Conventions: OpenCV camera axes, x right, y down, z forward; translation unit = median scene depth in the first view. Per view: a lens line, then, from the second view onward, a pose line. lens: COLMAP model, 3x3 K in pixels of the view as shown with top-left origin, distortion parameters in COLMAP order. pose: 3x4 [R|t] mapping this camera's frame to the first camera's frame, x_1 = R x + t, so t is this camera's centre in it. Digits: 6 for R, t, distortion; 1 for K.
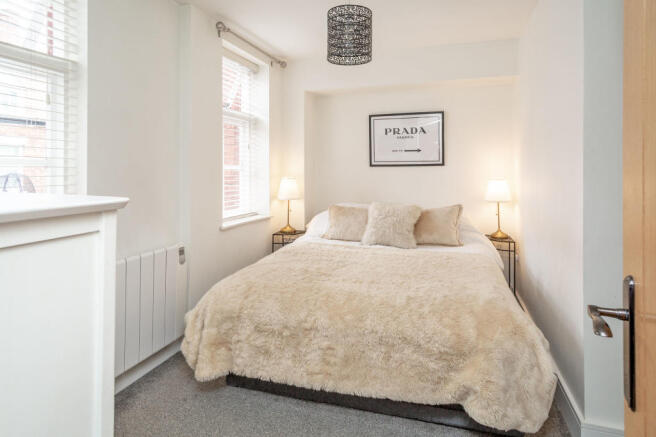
lens RADIAL K [[382.1, 0, 332.6], [0, 382.1, 165.4], [0, 0, 1]] dist [0.049943, 0.001585]
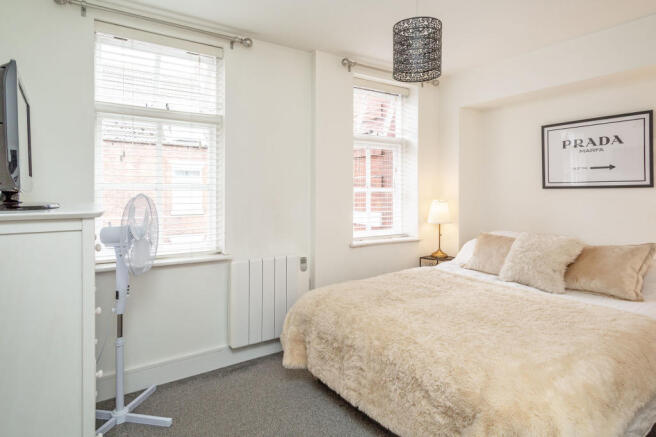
lens RADIAL K [[382.1, 0, 333.8], [0, 382.1, 191.3], [0, 0, 1]] dist [0.049943, 0.001585]
pose [[0.797478, 0.000985, -0.603347, 0.317088], [0.005554, 0.999944, 0.008973, -0.002166], [0.603322, -0.010507, 0.797428, 0.087939]]
